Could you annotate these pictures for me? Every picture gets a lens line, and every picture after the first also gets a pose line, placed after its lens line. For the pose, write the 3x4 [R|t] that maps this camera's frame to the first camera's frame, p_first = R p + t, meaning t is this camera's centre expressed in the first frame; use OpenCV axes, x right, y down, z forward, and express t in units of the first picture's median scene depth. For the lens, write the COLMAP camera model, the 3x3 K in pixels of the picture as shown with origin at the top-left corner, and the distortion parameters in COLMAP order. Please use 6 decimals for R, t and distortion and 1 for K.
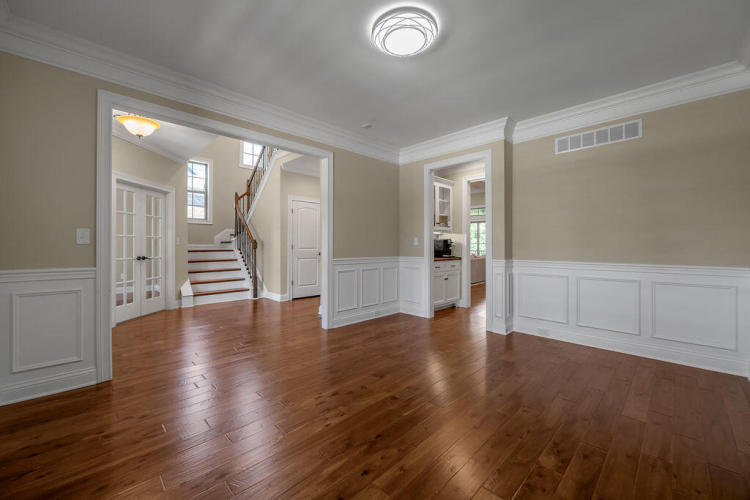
lens RADIAL K [[298.0, 0, 375.0], [0, 298.0, 250.0], [0, 0, 1]] dist [0.000064, -0.000020]
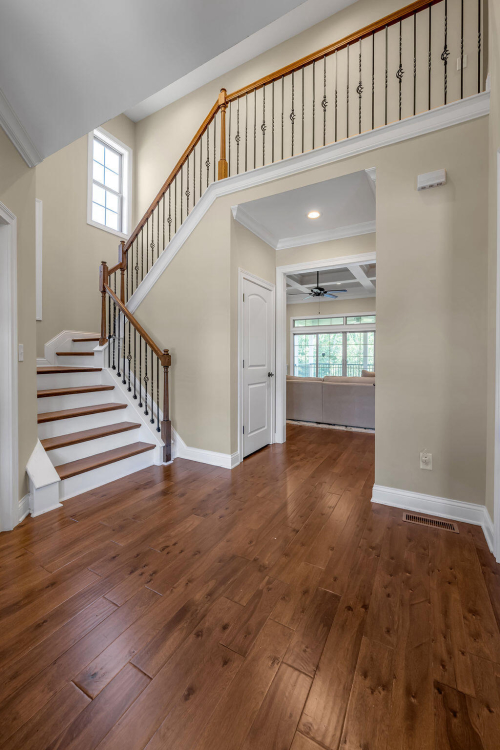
lens RADIAL K [[308.7, 0, 245.7], [0, 308.7, 360.7], [0, 0, 1]] dist [0.000260, 0.000025]
pose [[0.963112, -0.000503, 0.269100, -0.415965], [0.001895, 0.999986, -0.004915, -0.011988], [-0.269093, 0.005244, 0.963100, 0.445212]]
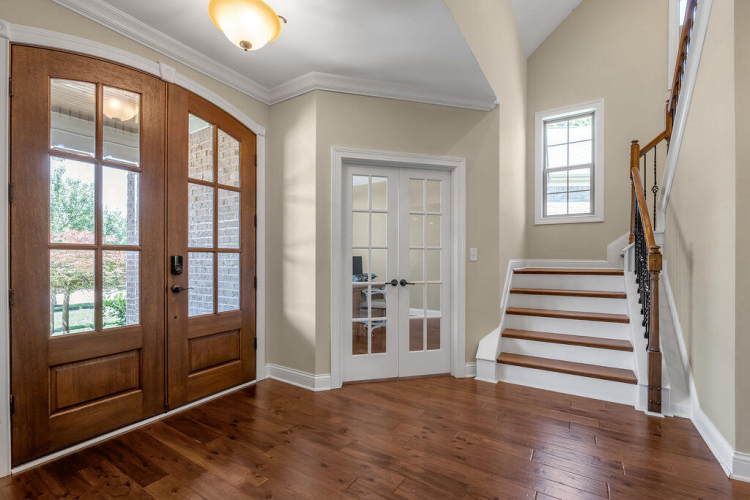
lens RADIAL K [[321.5, 0, 378.7], [0, 321.5, 260.1], [0, 0, 1]] dist [-0.000311, 0.000093]
pose [[0.246105, -0.000110, -0.969243, -0.114658], [-0.015667, 0.999869, -0.004091, -0.011697], [0.969116, 0.016192, 0.246071, 0.590284]]
